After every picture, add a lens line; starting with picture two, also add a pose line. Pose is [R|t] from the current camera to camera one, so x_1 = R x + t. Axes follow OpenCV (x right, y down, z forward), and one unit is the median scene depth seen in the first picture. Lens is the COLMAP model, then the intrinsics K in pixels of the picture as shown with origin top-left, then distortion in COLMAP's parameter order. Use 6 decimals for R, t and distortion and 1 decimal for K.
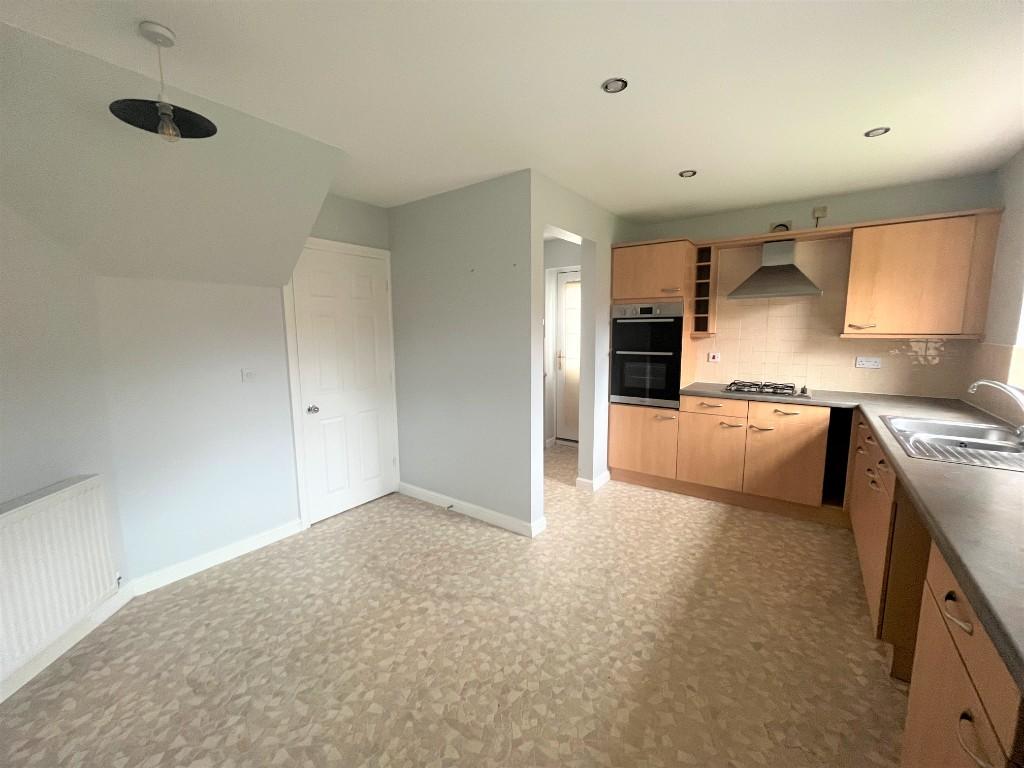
lens RADIAL K [[419.9, 0, 510.8], [0, 419.9, 383.5], [0, 0, 1]] dist [0.000043, 0.000341]
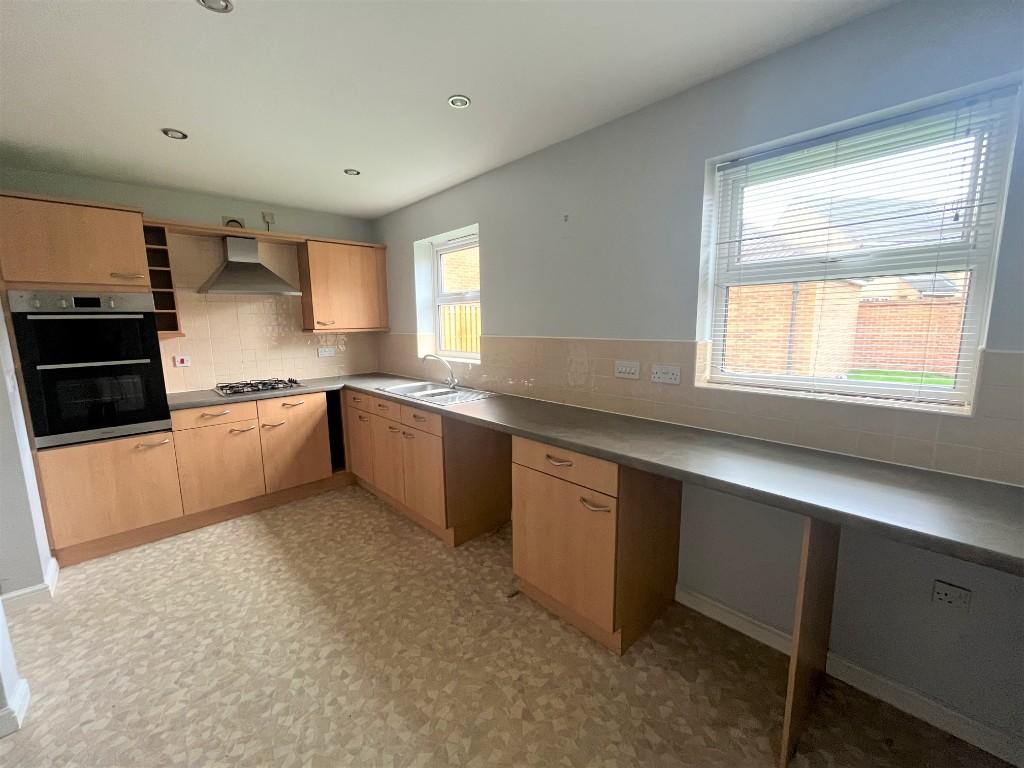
lens RADIAL K [[419.9, 0, 511.6], [0, 419.9, 383.8], [0, 0, 1]] dist [0.000043, 0.000341]
pose [[0.184519, -0.145304, 0.972029, -0.282751], [0.143925, 0.982344, 0.119525, -0.030064], [-0.972234, 0.117844, 0.202174, 0.244451]]
